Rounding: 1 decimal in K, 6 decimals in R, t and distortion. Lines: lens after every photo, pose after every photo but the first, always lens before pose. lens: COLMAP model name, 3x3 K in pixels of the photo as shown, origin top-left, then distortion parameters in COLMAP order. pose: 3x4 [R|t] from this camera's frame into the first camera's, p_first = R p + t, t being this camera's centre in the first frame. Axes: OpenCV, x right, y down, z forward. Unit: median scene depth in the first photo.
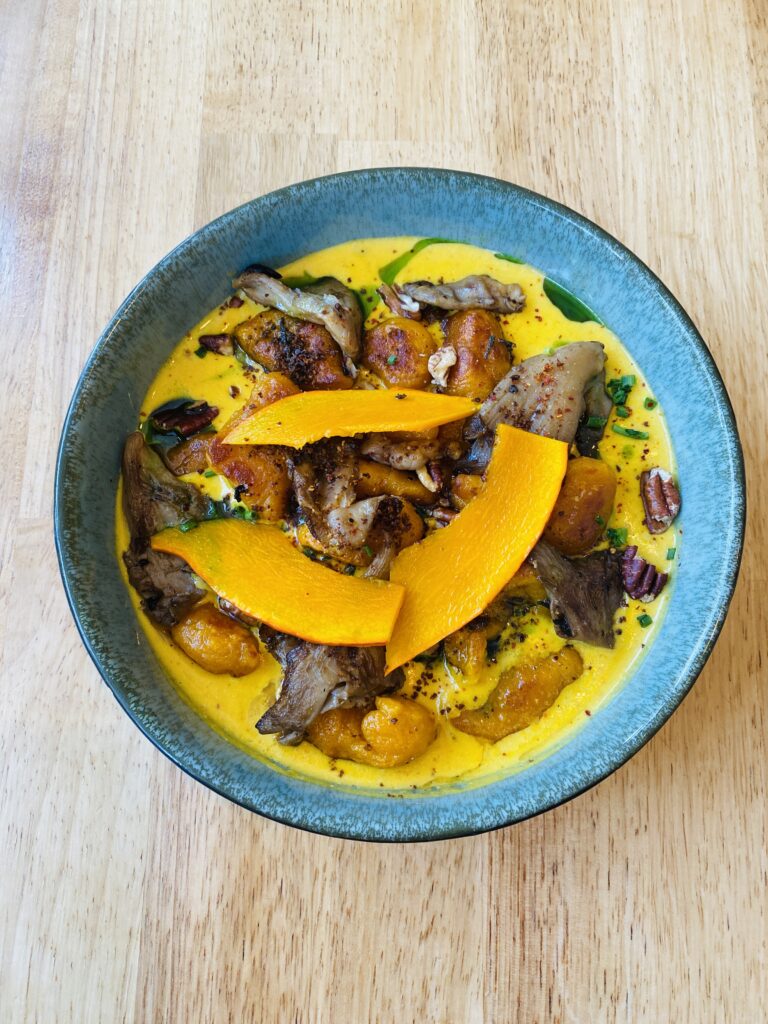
lens RADIAL K [[781.2, 0, 384.0], [0, 781.2, 512.0], [0, 0, 1]] dist [0.002293, 0.005101]
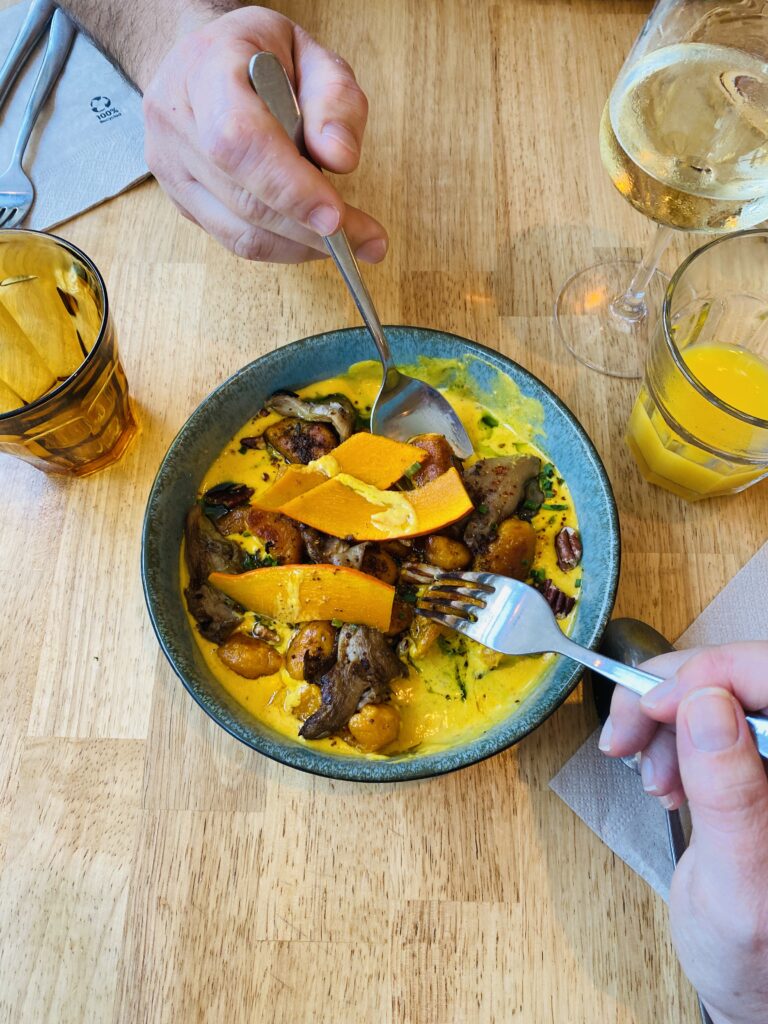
lens RADIAL K [[781.2, 0, 384.0], [0, 781.2, 512.0], [0, 0, 1]] dist [0.002293, 0.005101]
pose [[0.999925, -0.010882, 0.005656, 0.015178], [0.011646, 0.987096, -0.159707, 0.143353], [-0.003845, 0.159761, 0.987148, -0.403283]]
